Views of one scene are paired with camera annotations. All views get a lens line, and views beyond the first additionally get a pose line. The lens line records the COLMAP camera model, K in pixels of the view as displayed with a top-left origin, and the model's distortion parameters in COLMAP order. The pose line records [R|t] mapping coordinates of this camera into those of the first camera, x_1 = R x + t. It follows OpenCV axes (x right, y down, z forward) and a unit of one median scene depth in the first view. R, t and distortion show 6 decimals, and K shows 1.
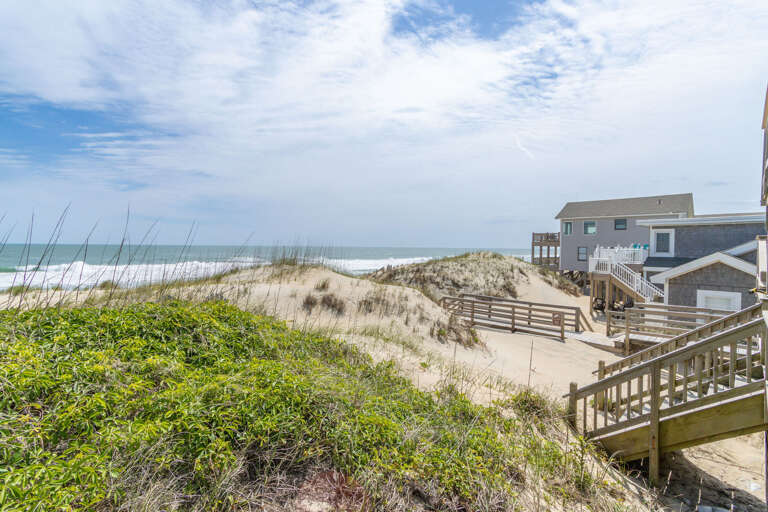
lens RADIAL K [[358.3, 0, 386.7], [0, 358.3, 256.7], [0, 0, 1]] dist [-0.017824, 0.016852]
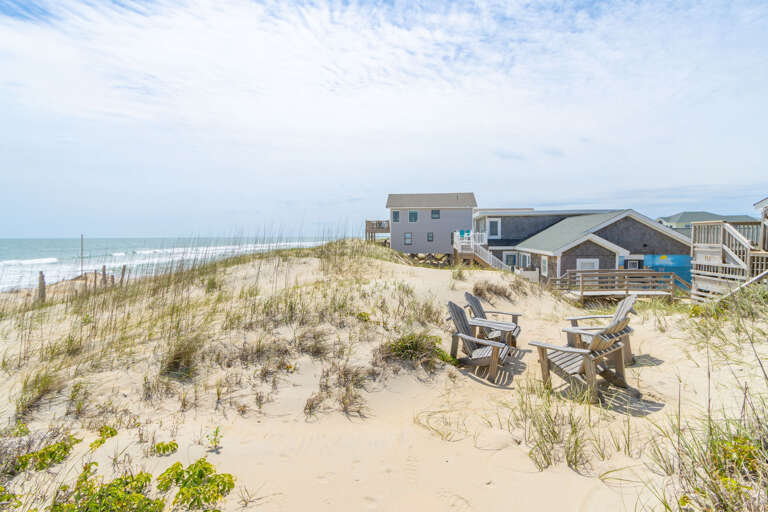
lens RADIAL K [[358.3, 0, 379.2], [0, 358.3, 247.7], [0, 0, 1]] dist [-0.017824, 0.016852]
pose [[0.786779, -0.033056, 0.616349, -0.479705], [0.028971, 0.999442, 0.016621, -0.001524], [-0.616554, 0.004779, 0.787298, 0.234359]]
